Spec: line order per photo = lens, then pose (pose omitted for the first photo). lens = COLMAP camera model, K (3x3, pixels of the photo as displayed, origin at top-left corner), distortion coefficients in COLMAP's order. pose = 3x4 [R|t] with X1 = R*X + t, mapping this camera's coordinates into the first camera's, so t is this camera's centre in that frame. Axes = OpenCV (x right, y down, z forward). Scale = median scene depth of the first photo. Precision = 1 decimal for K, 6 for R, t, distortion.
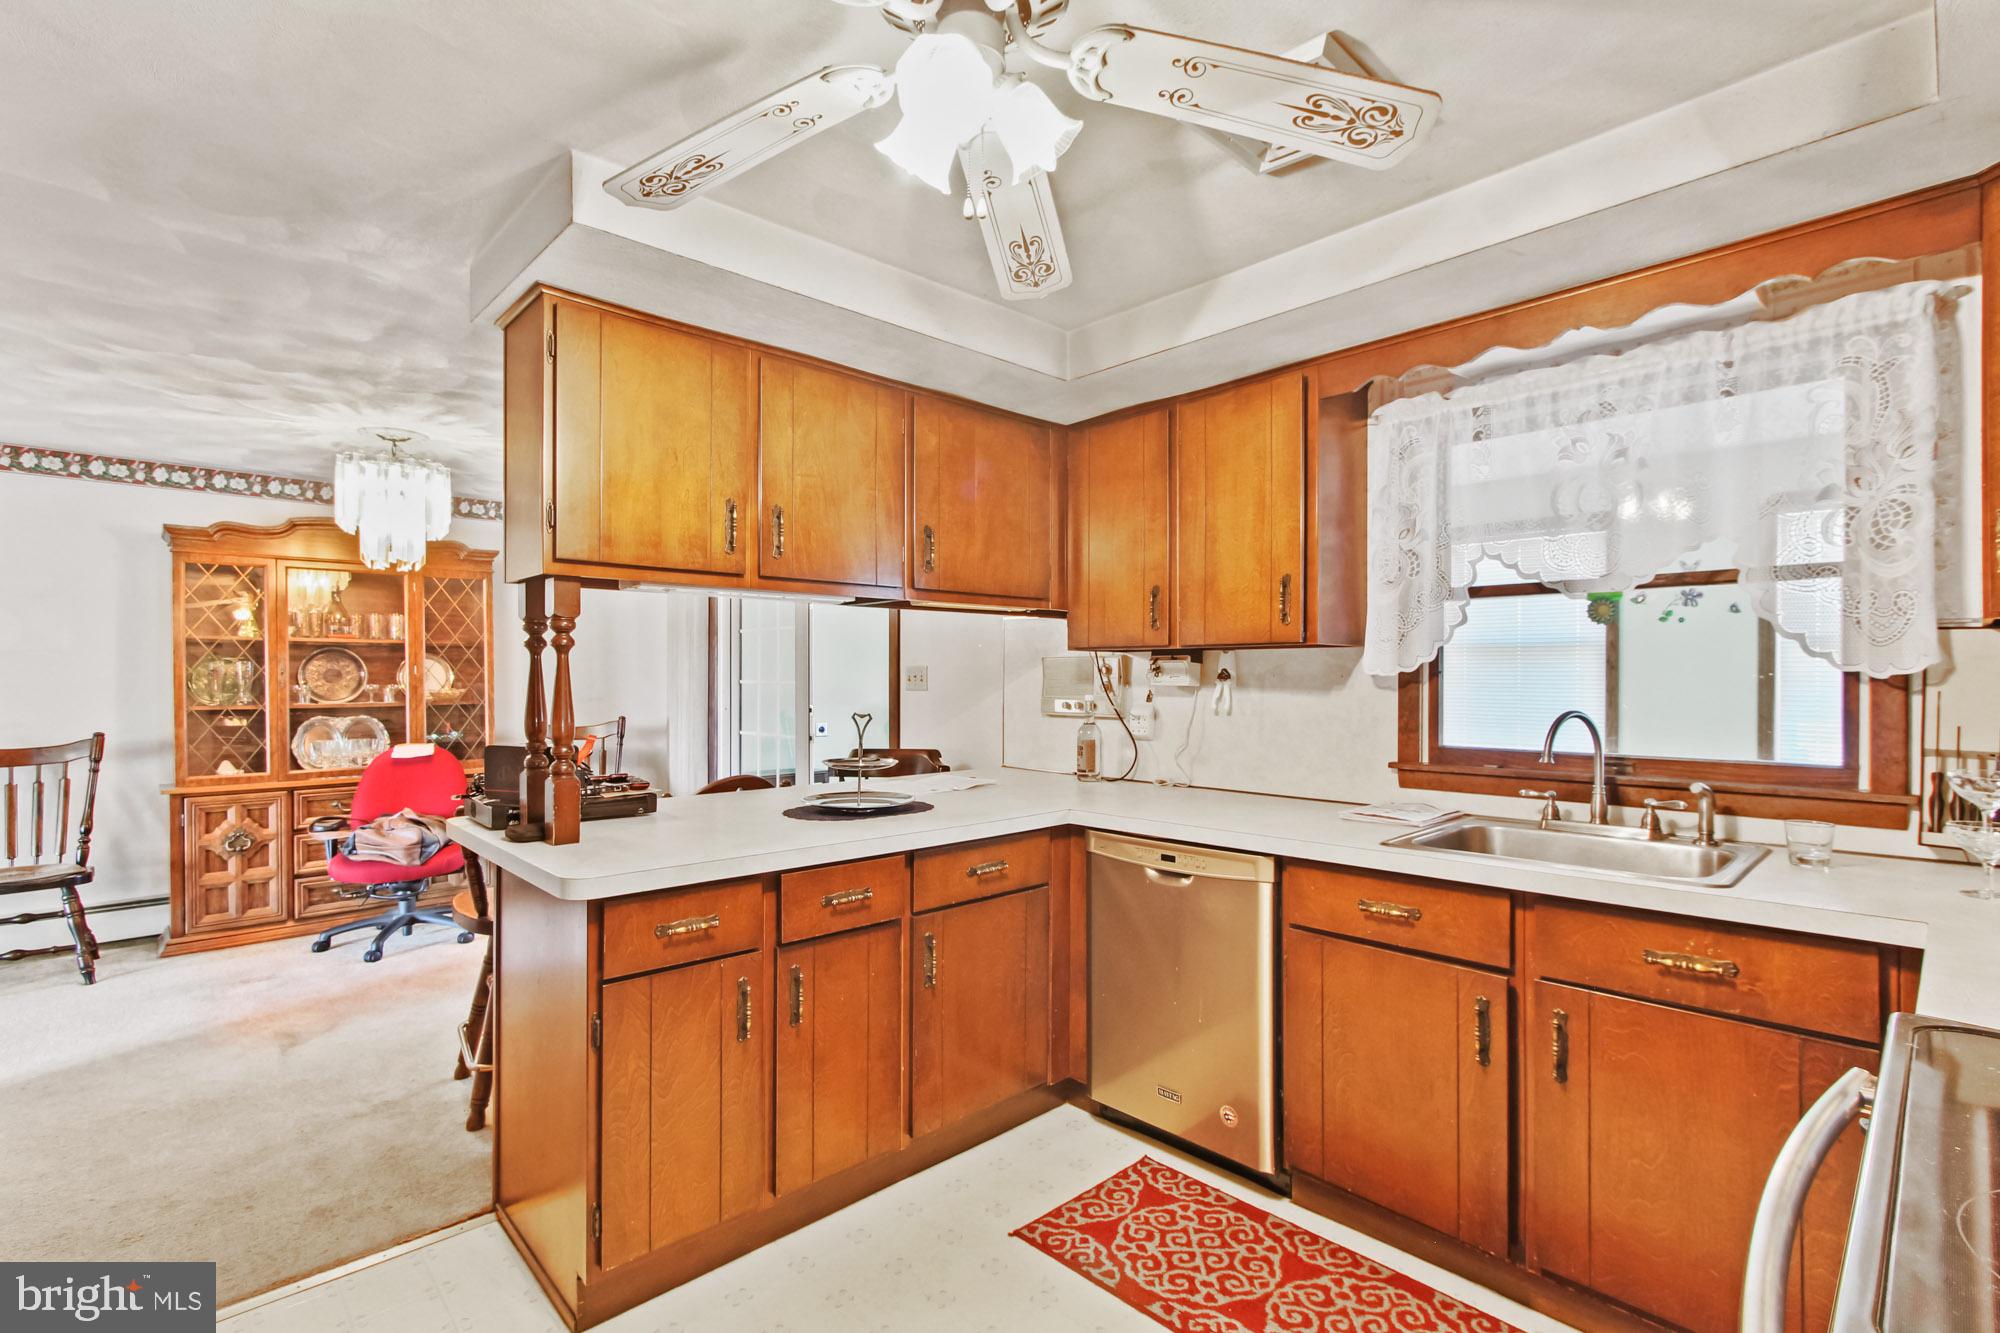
lens RADIAL K [[927.1, 0, 997.9], [0, 927.1, 674.3], [0, 0, 1]] dist [-0.002860, 0.001669]
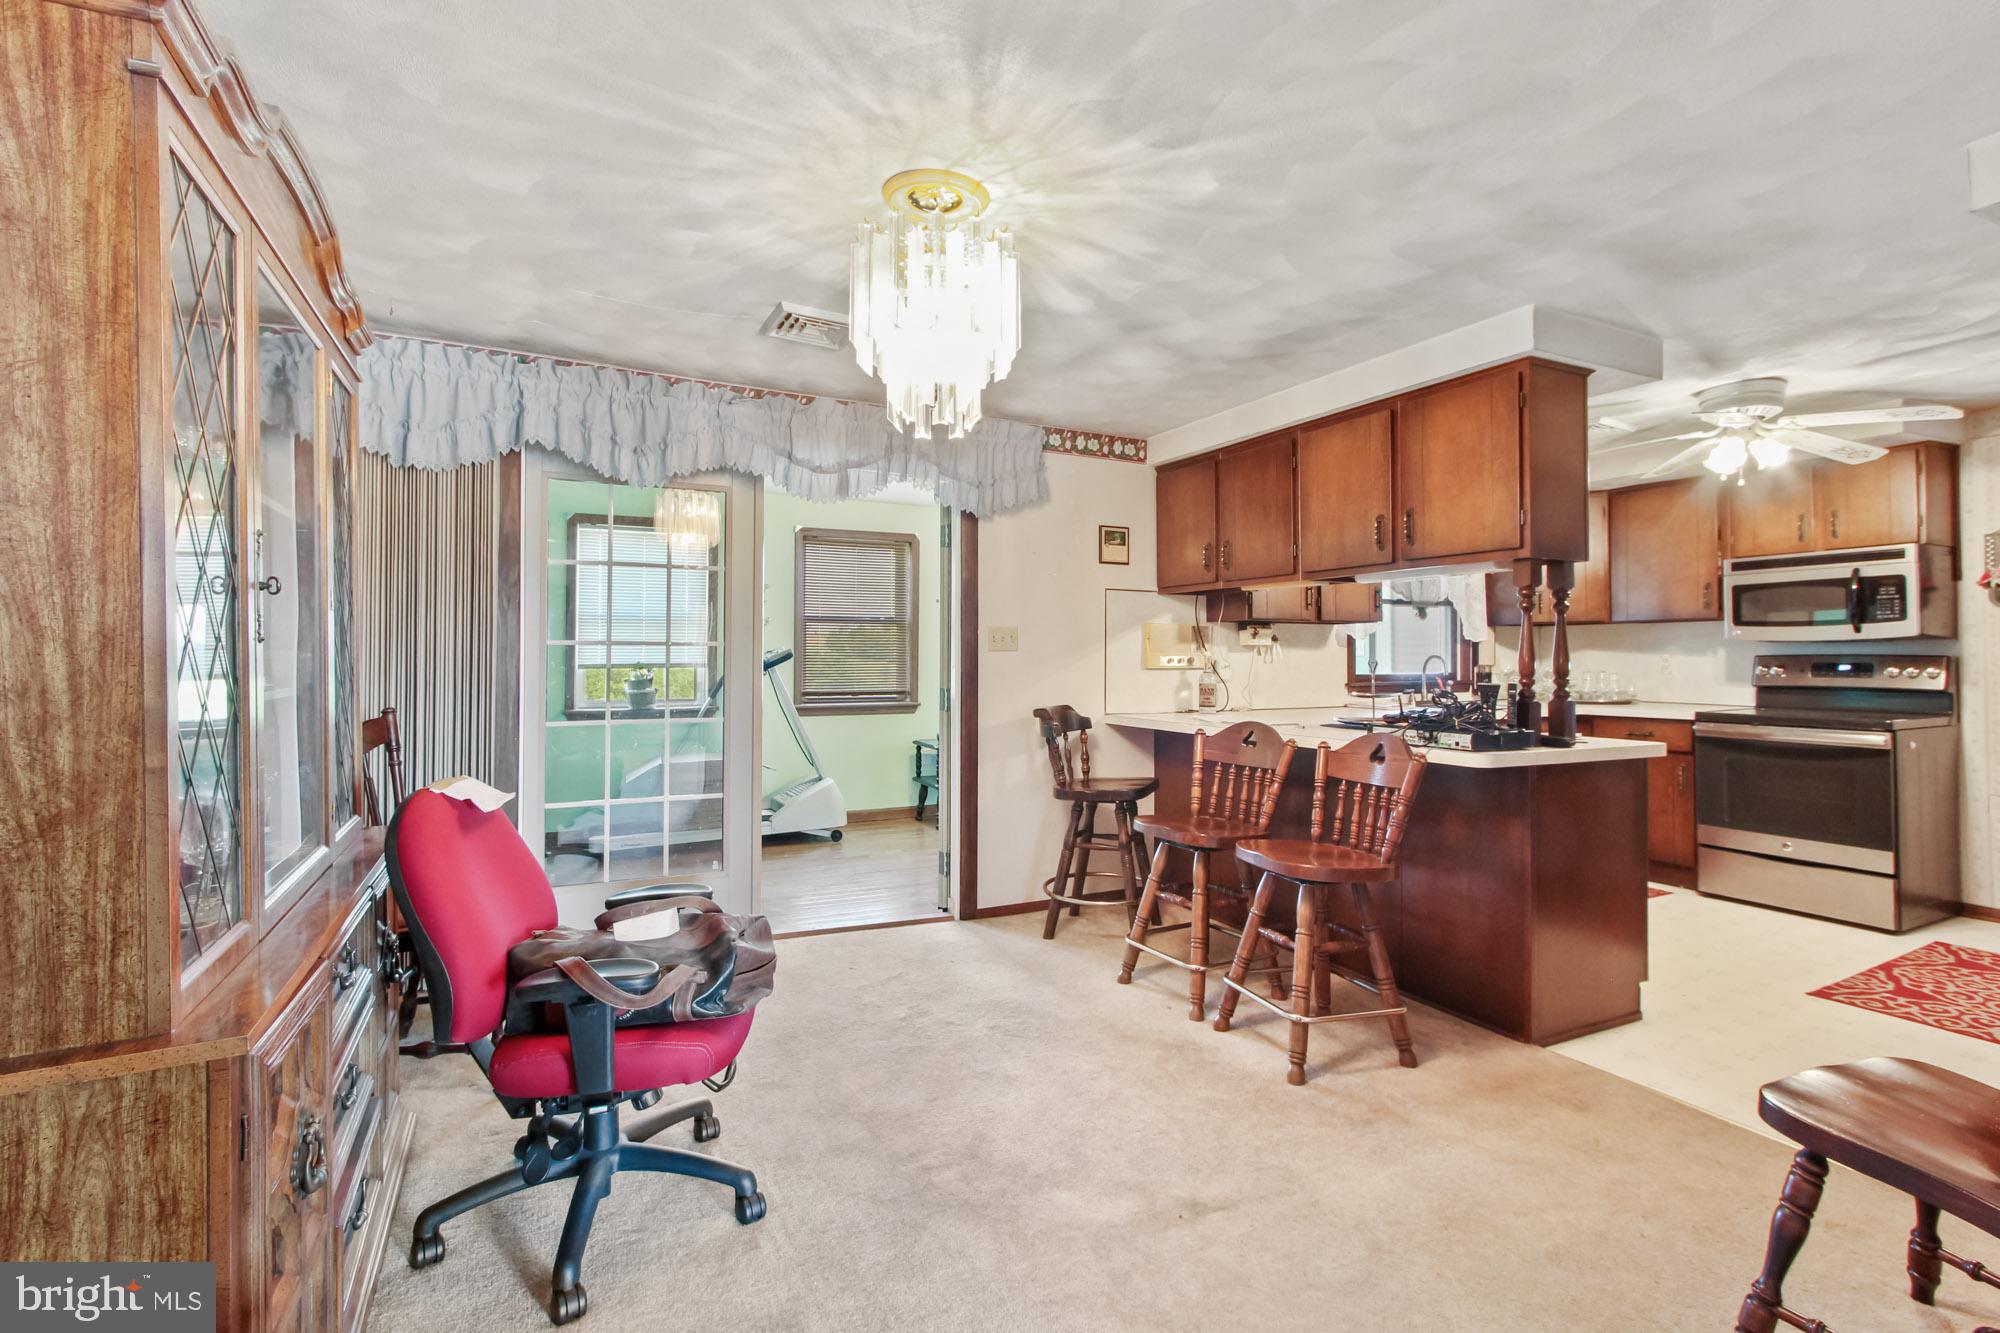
lens RADIAL K [[927.1, 0, 1010.8], [0, 927.1, 641.0], [0, 0, 1]] dist [-0.002860, 0.001669]
pose [[0.278902, 0.013414, 0.960226, -1.669610], [-0.002688, 0.999909, -0.013187, 0.032025], [-0.960316, 0.001097, 0.278913, 1.124891]]
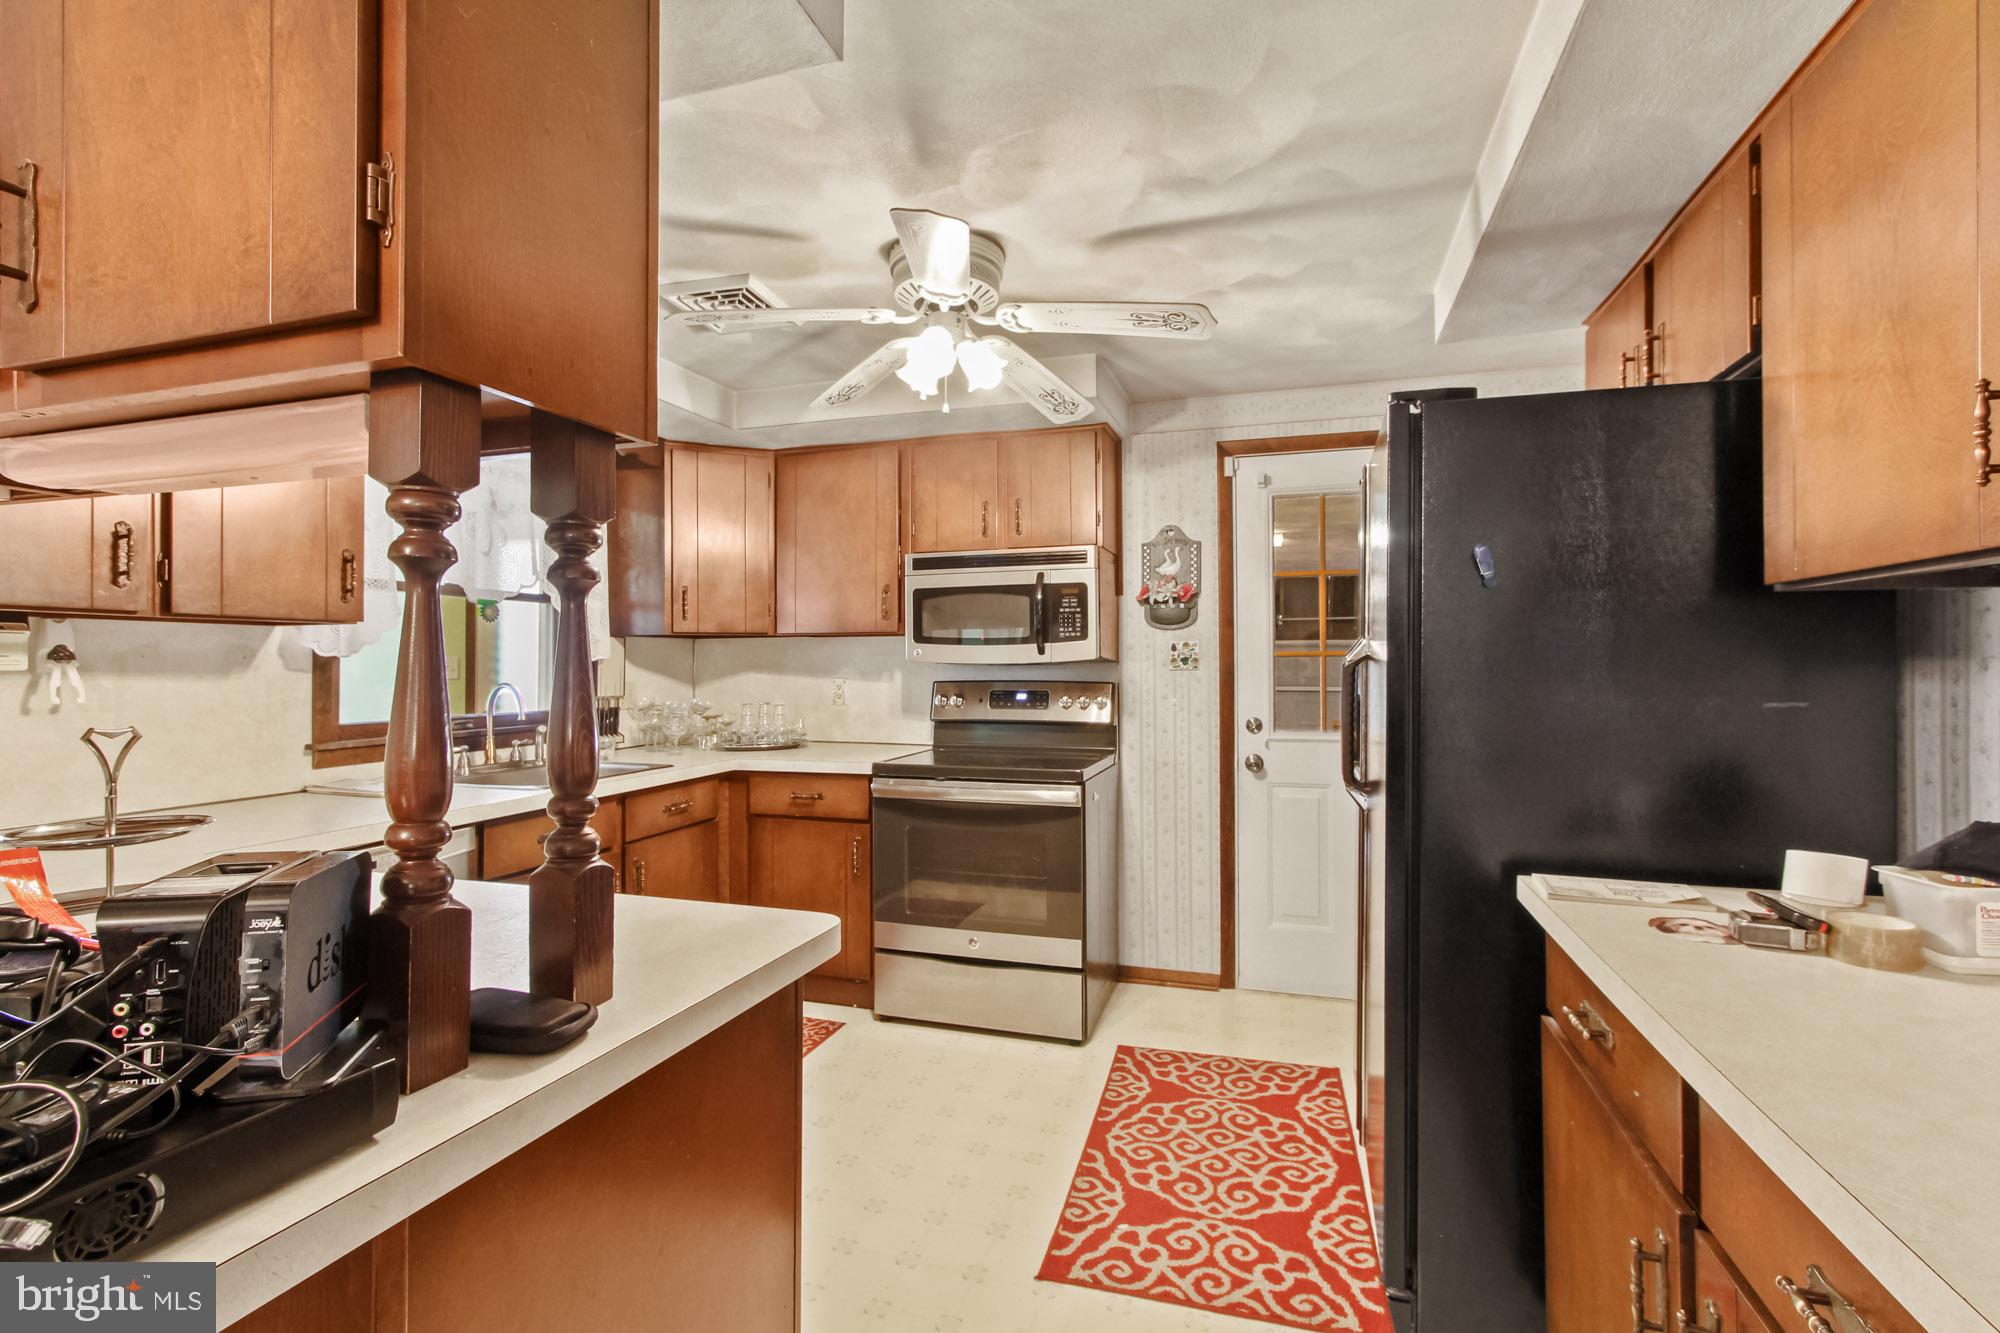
lens RADIAL K [[927.1, 0, 1004.7], [0, 927.1, 661.9], [0, 0, 1]] dist [-0.002860, 0.001669]
pose [[-0.488881, 0.002970, 0.872346, -0.789051], [-0.002767, 0.999984, -0.004955, 0.008956], [-0.872346, -0.004837, -0.488865, 0.822628]]
